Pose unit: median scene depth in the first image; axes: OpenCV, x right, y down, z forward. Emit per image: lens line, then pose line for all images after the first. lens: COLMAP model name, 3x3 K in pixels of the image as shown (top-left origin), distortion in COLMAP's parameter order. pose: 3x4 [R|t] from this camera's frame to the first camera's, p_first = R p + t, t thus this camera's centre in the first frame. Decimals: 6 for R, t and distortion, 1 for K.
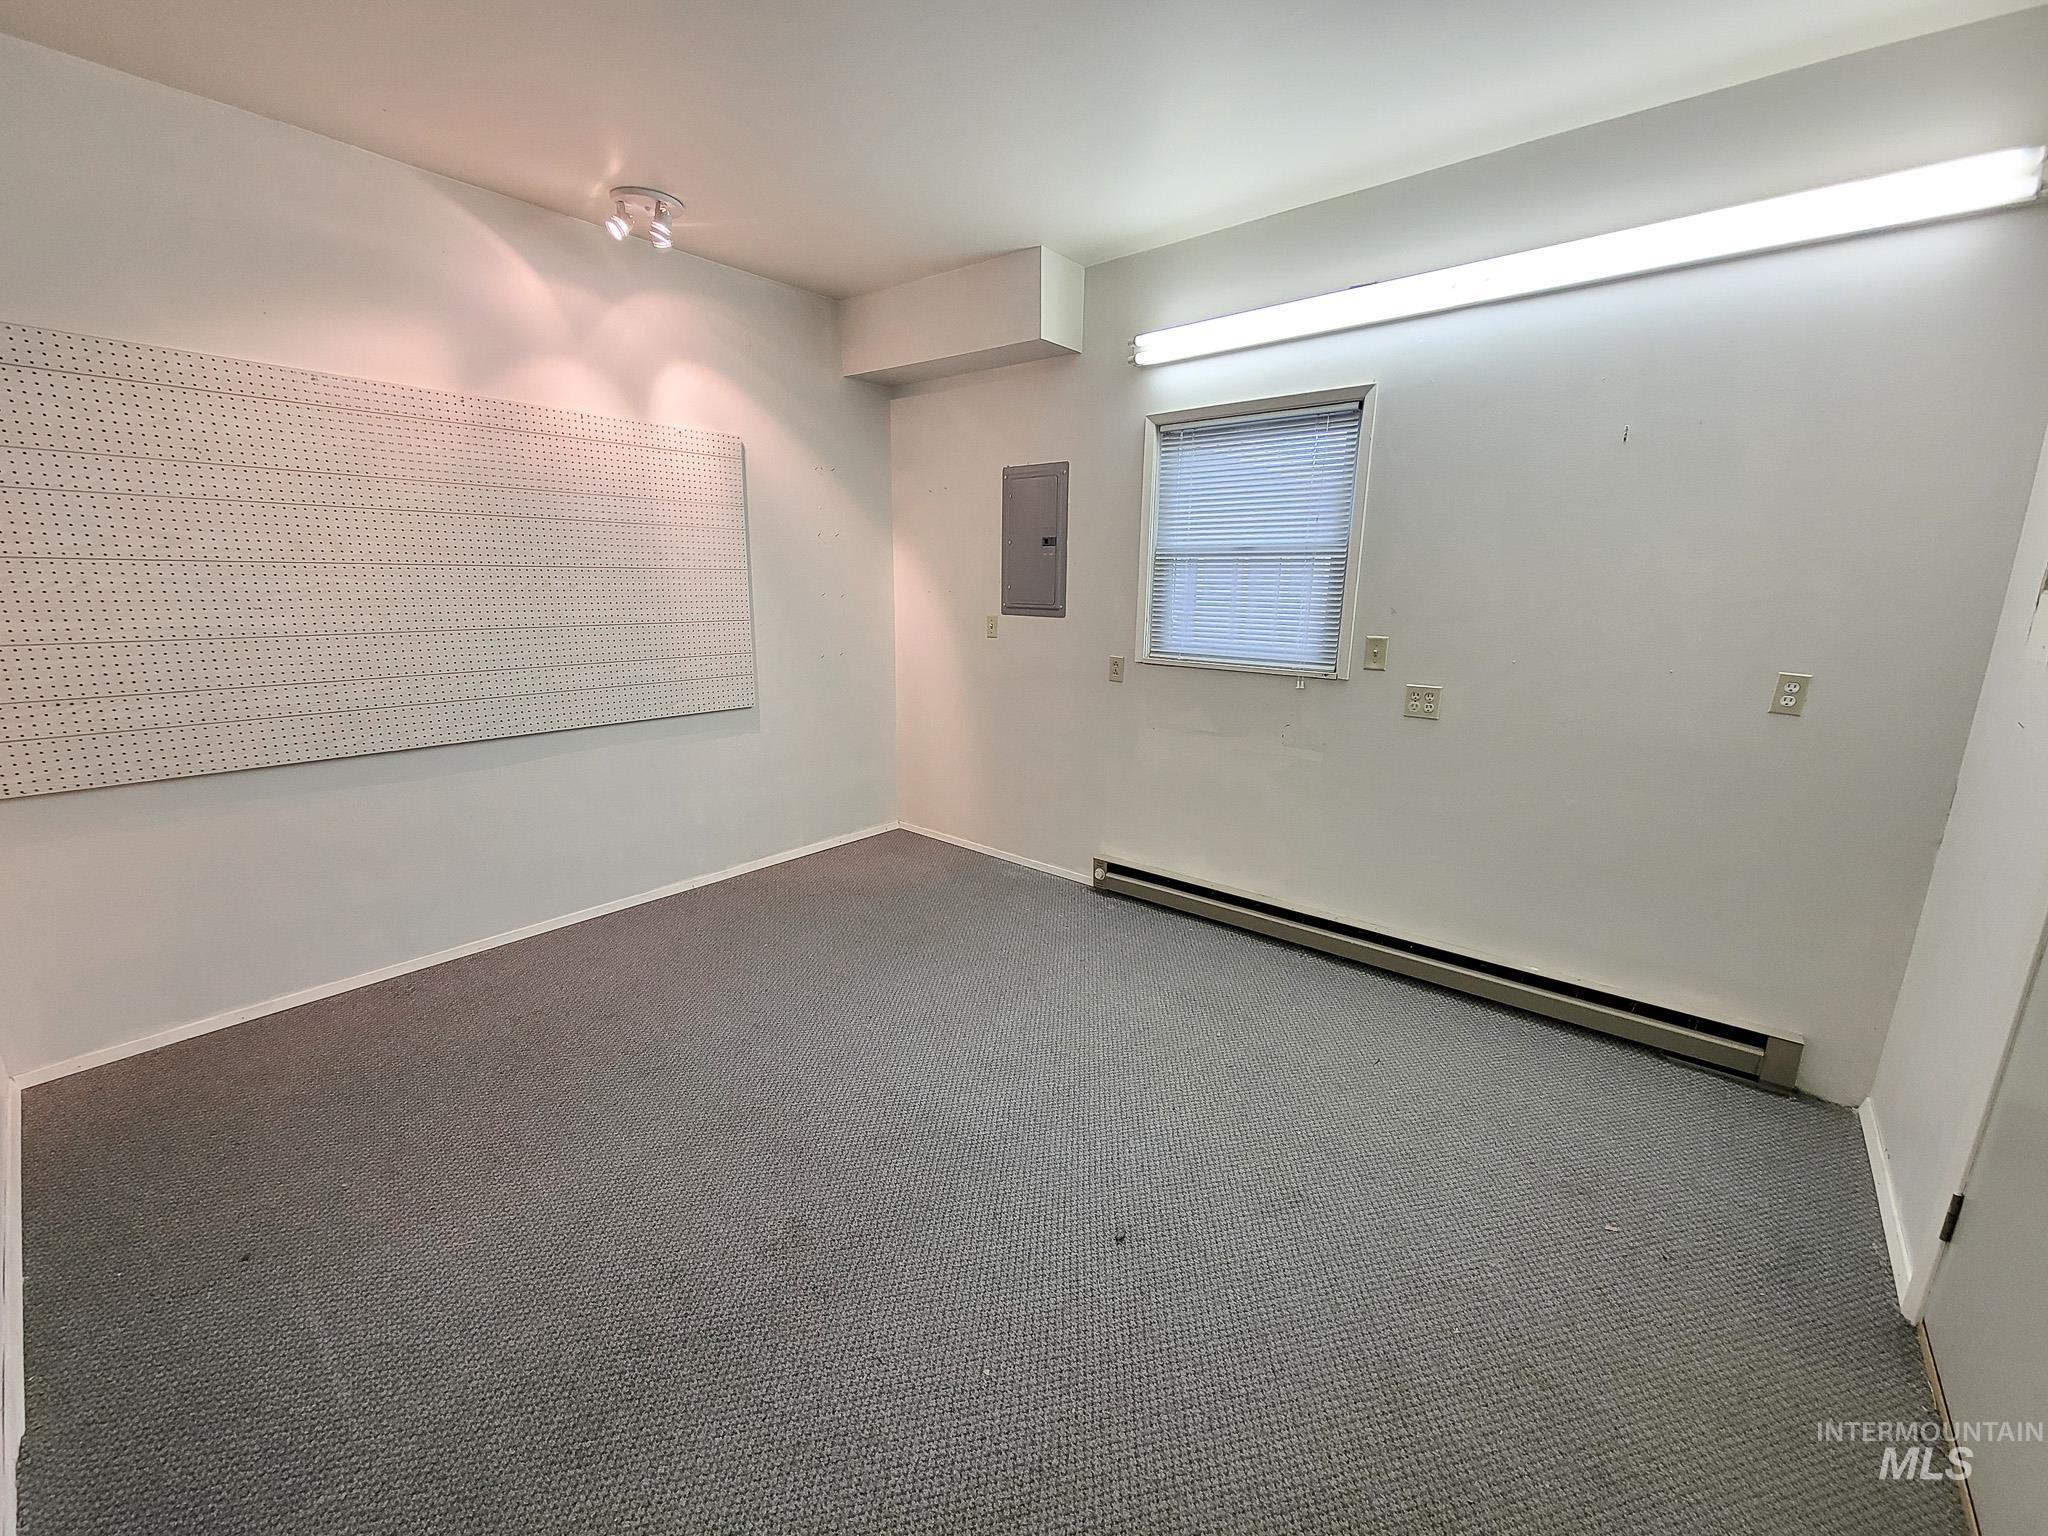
lens RADIAL K [[837.2, 0, 1007.9], [0, 837.2, 767.0], [0, 0, 1]] dist [-0.002661, -0.000097]
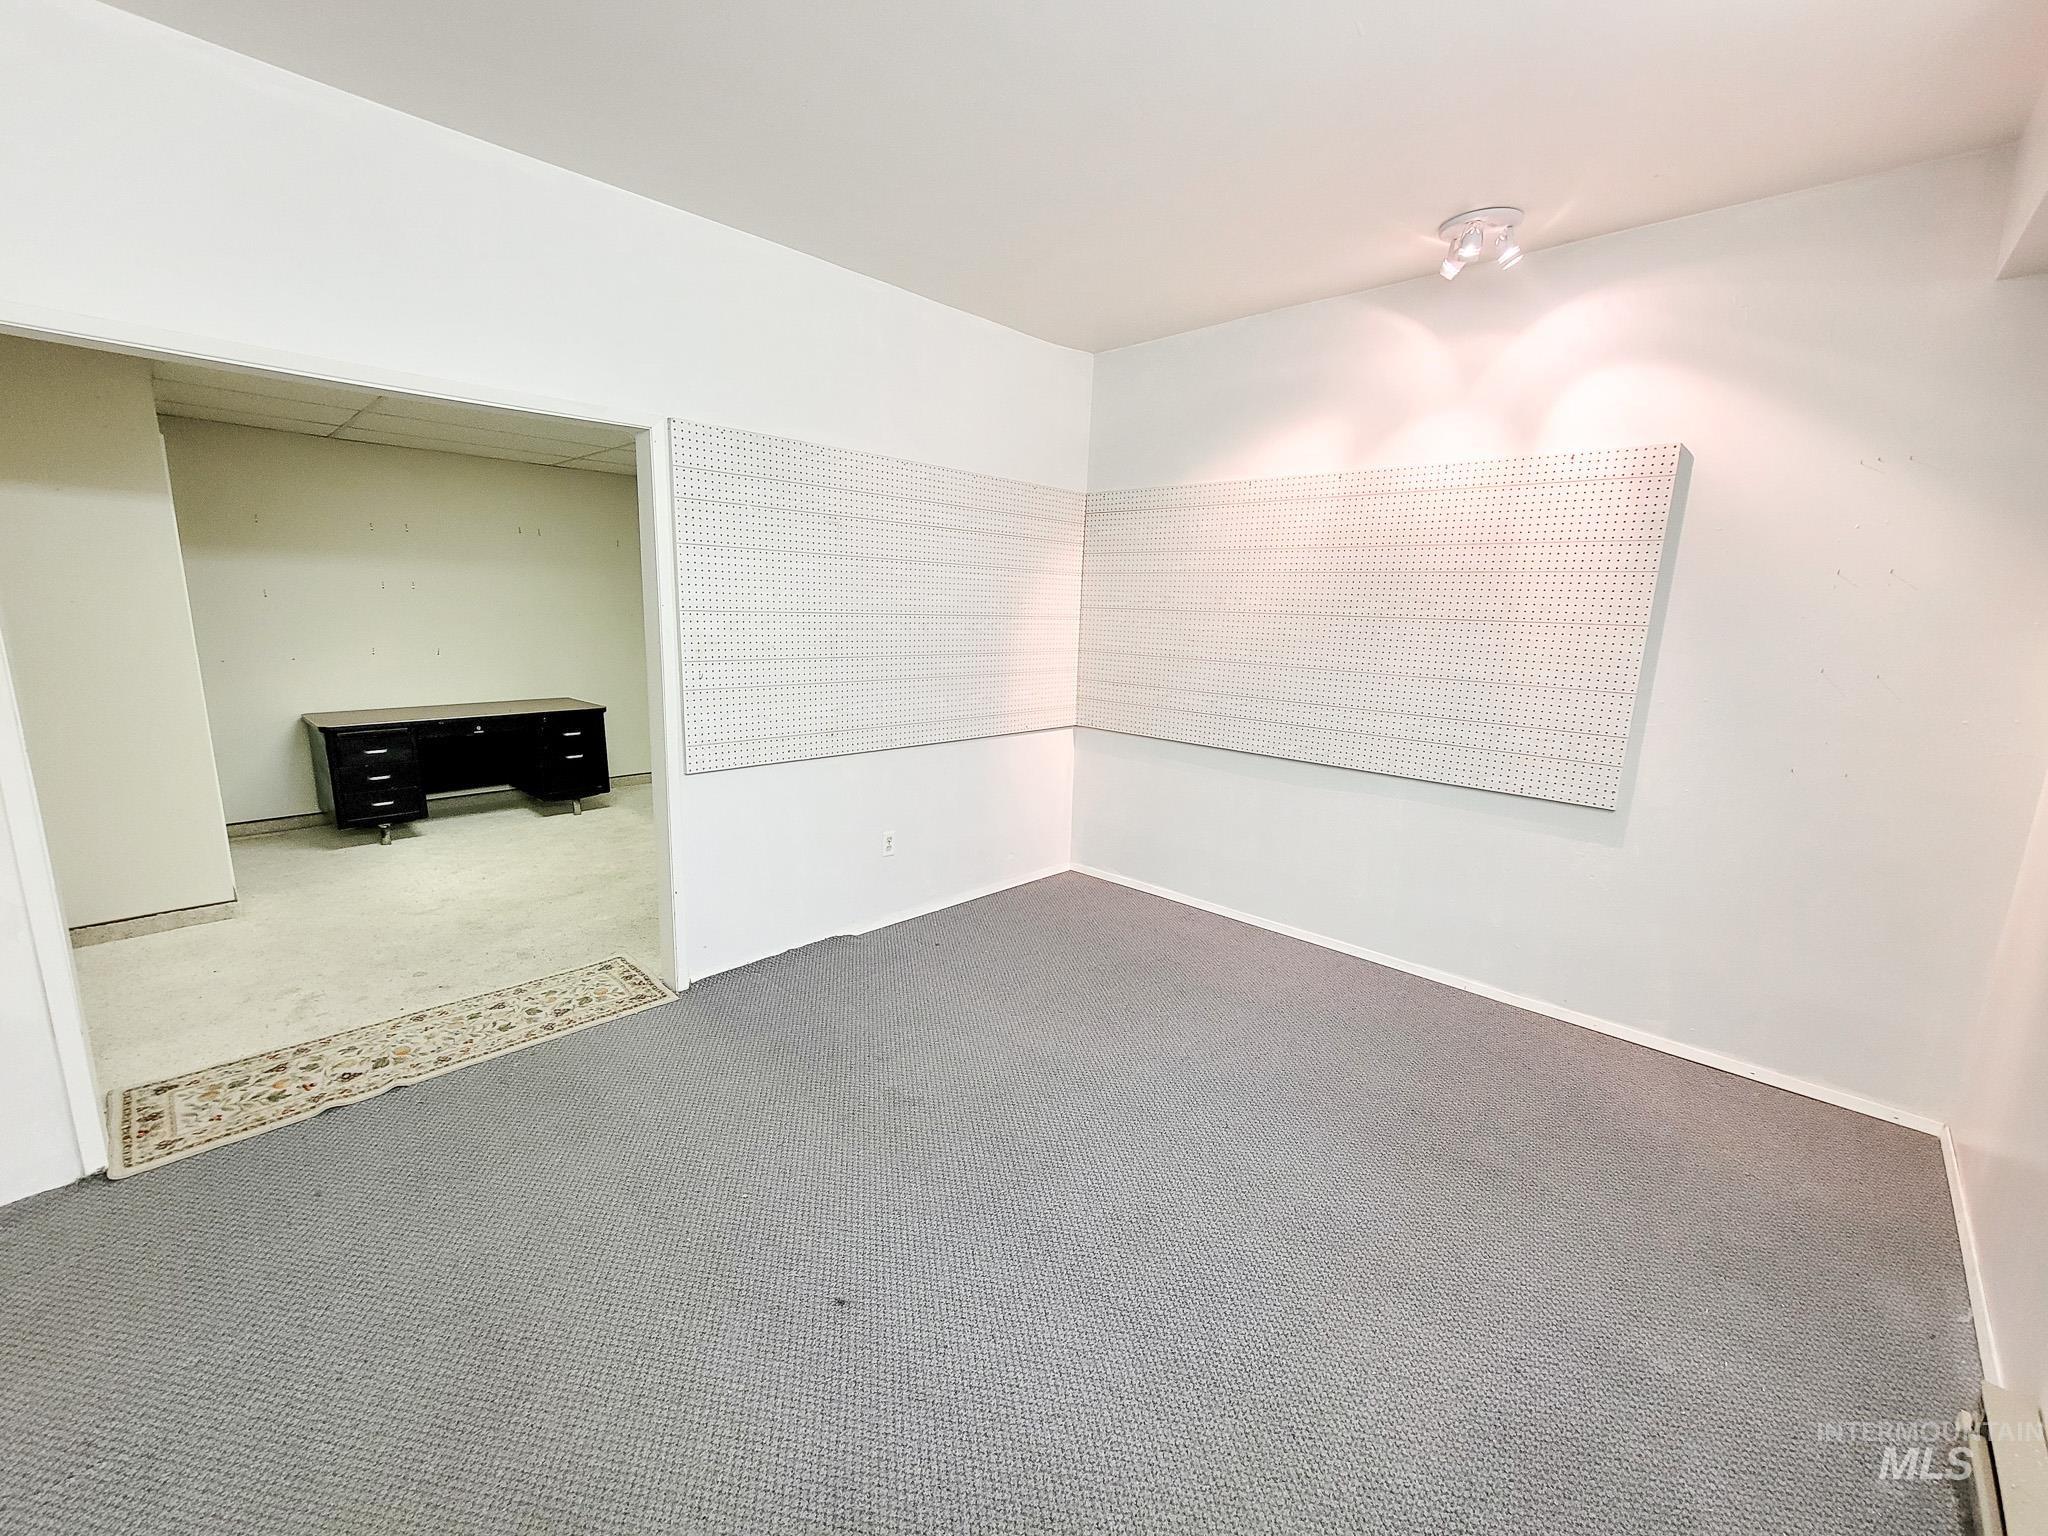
lens RADIAL K [[837.2, 0, 1002.9], [0, 837.2, 769.9], [0, 0, 1]] dist [-0.002661, -0.000097]
pose [[-0.080100, 0.174993, -0.981306, 0.600346], [-0.253005, 0.948660, 0.189823, -0.145630], [0.964143, 0.263480, -0.031713, 0.668125]]
